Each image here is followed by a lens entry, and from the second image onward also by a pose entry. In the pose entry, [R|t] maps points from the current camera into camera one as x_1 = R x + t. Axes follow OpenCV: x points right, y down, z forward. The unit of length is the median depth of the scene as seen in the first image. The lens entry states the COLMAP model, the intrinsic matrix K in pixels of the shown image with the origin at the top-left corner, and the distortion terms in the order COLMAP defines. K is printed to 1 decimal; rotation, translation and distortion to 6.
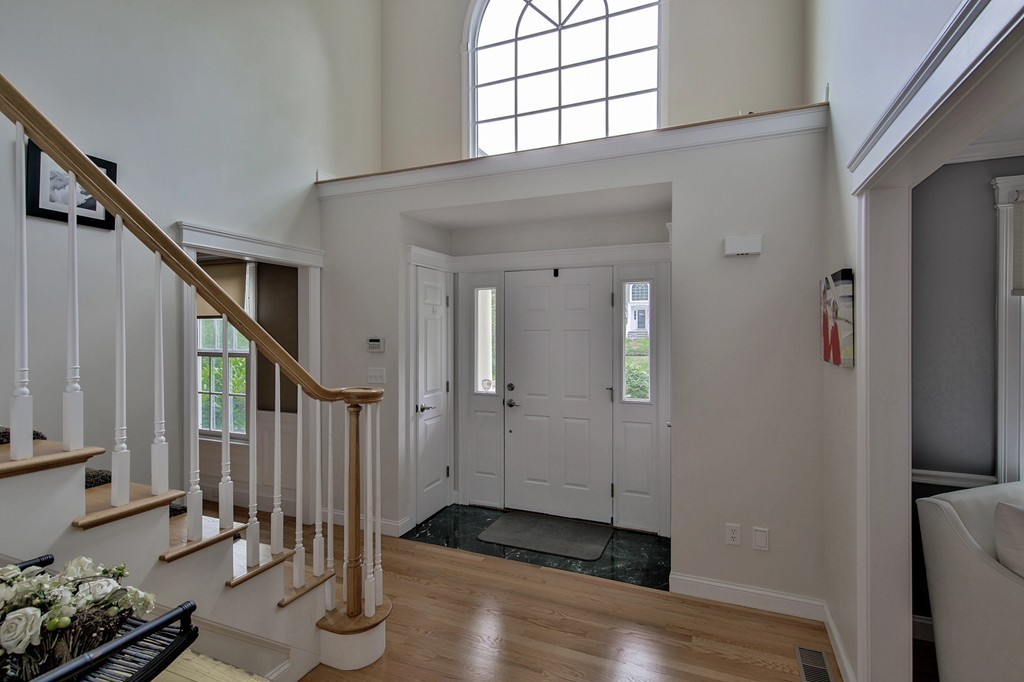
lens RADIAL K [[506.0, 0, 516.6], [0, 506.0, 335.9], [0, 0, 1]] dist [-0.002309, 0.001062]
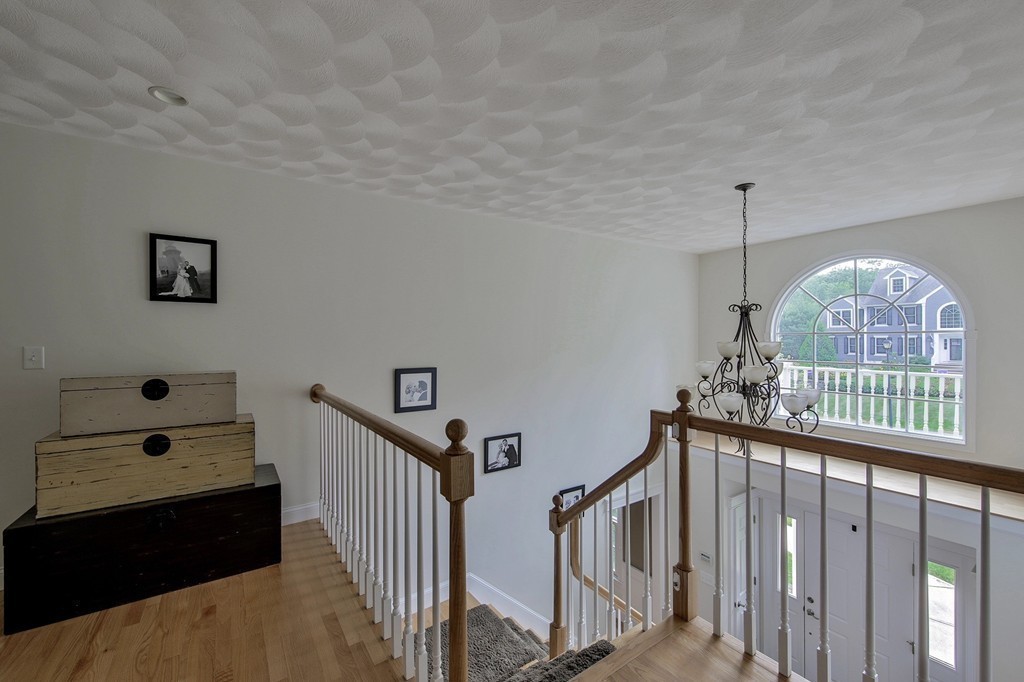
lens RADIAL K [[413.3, 0, 512.5], [0, 413.3, 341.2], [0, 0, 1]] dist [-0.001408, -0.000905]
pose [[0.836049, -0.003612, -0.548643, -0.073429], [0.001680, 0.999990, -0.004024, -0.613847], [0.548653, 0.002442, 0.836047, -0.370289]]
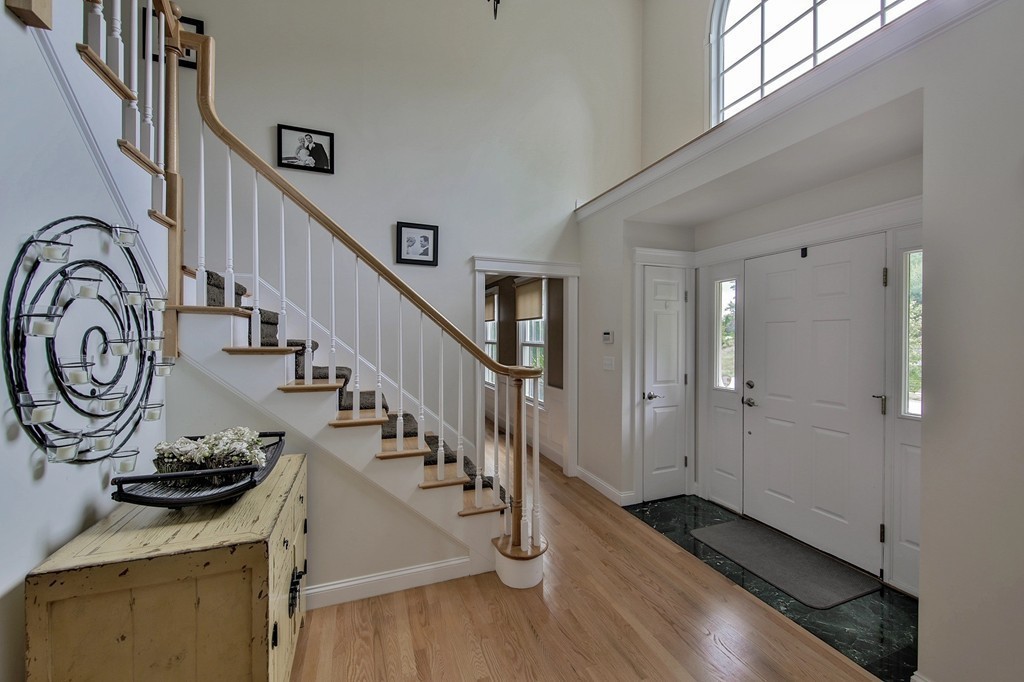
lens RADIAL K [[413.3, 0, 512.9], [0, 413.3, 341.5], [0, 0, 1]] dist [-0.001408, -0.000905]
pose [[0.666448, 0.007954, -0.745509, 0.273851], [-0.006596, 0.999967, 0.004772, 0.023141], [0.745522, 0.001737, 0.666479, 0.187629]]
